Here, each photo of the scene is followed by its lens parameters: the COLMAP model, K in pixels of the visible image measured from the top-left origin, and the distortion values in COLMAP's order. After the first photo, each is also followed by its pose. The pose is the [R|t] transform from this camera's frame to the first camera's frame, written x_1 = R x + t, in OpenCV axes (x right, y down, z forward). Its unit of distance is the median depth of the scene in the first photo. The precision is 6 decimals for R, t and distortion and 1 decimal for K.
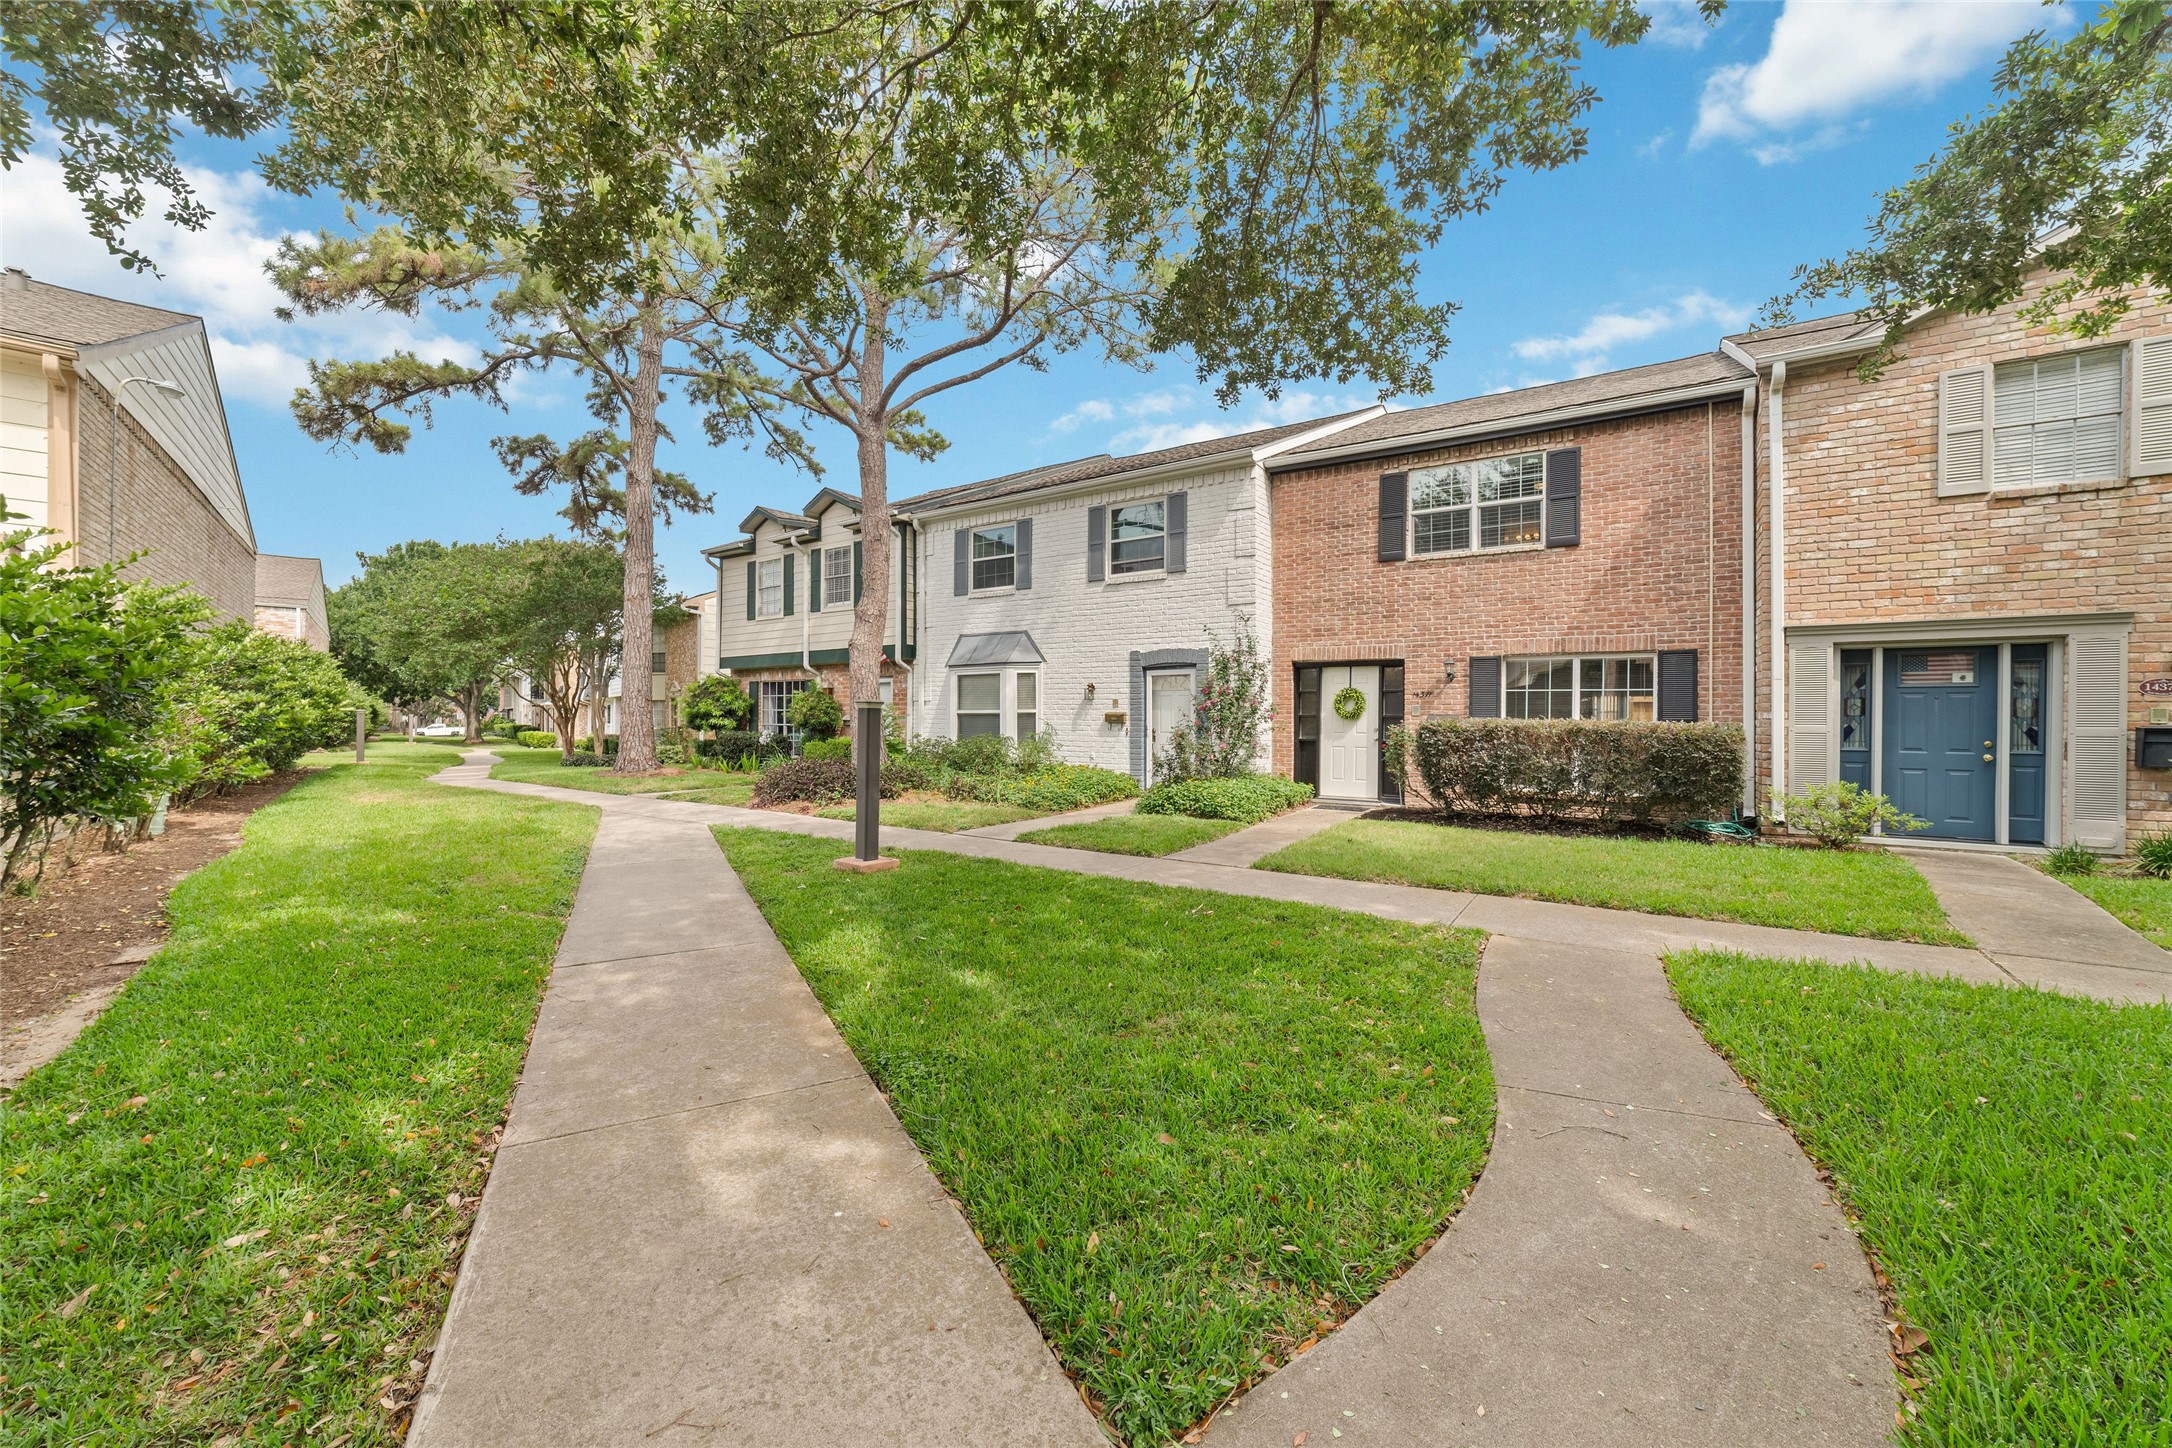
lens RADIAL K [[832.9, 0, 1096.8], [0, 832.9, 716.3], [0, 0, 1]] dist [-0.010850, 0.002682]
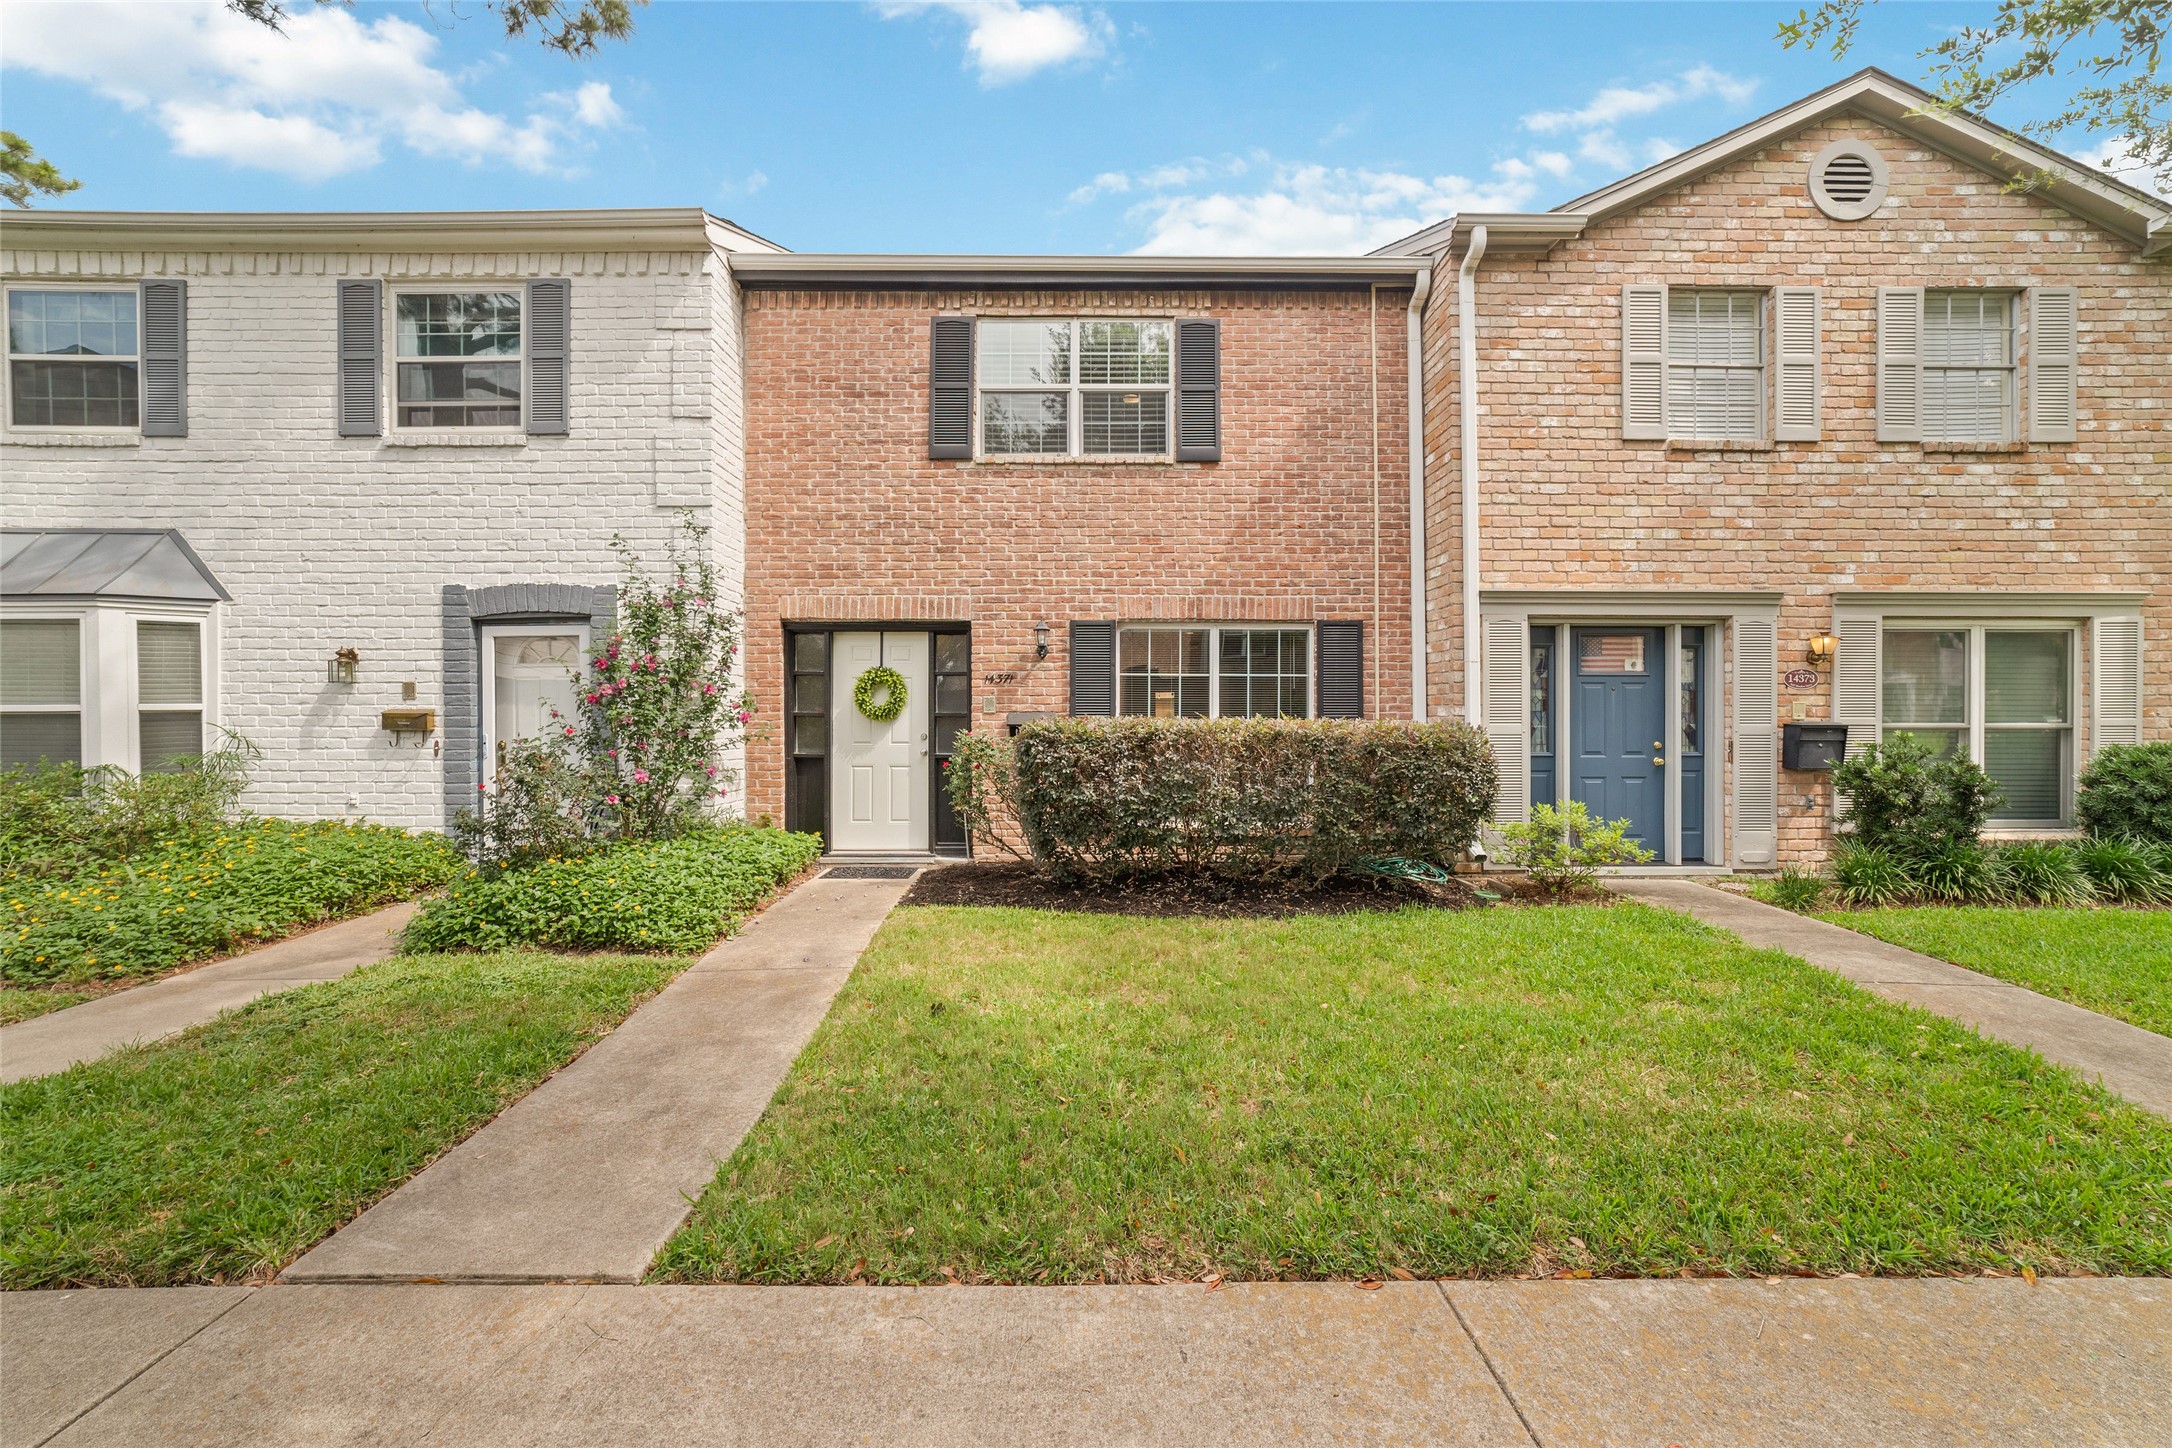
lens RADIAL K [[832.9, 0, 1084.6], [0, 832.9, 712.3], [0, 0, 1]] dist [-0.010850, 0.002682]
pose [[0.827938, -0.004285, 0.560804, 0.098925], [0.004263, 0.999990, 0.001347, -0.002073], [-0.560804, 0.001276, 0.827948, 0.469186]]
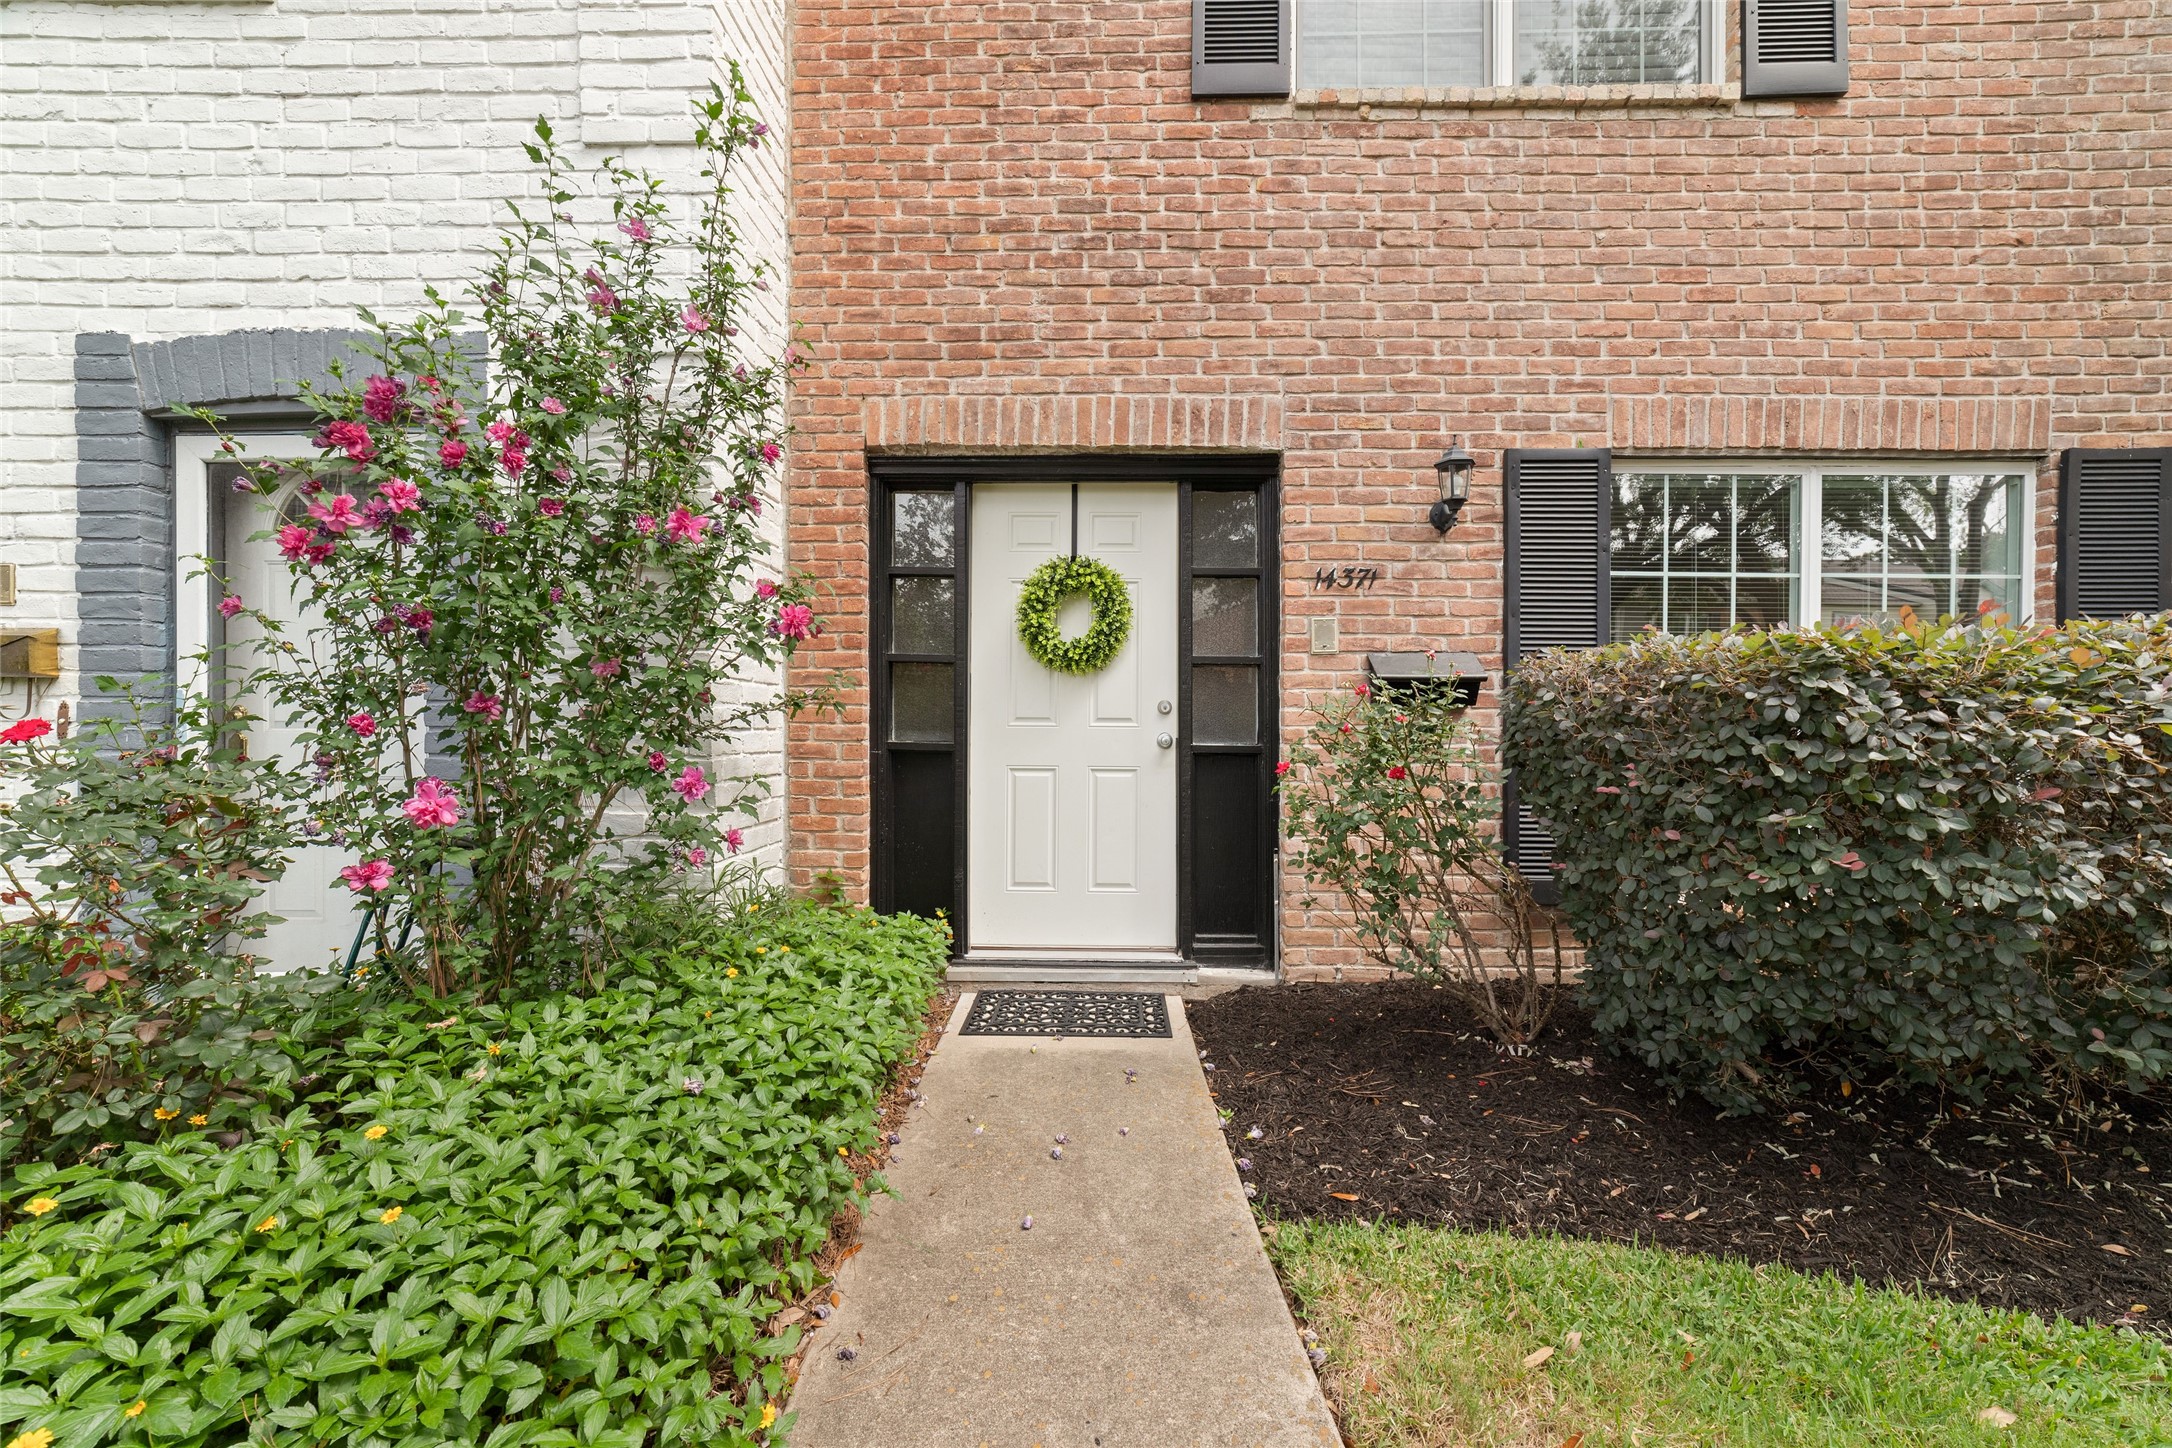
lens RADIAL K [[832.9, 0, 1101.0], [0, 832.9, 714.6], [0, 0, 1]] dist [-0.010850, 0.002682]
pose [[0.831467, 0.001592, 0.555572, 0.173038], [-0.001501, 0.999999, -0.000619, 0.021235], [-0.555572, -0.000319, 0.831468, 0.850521]]
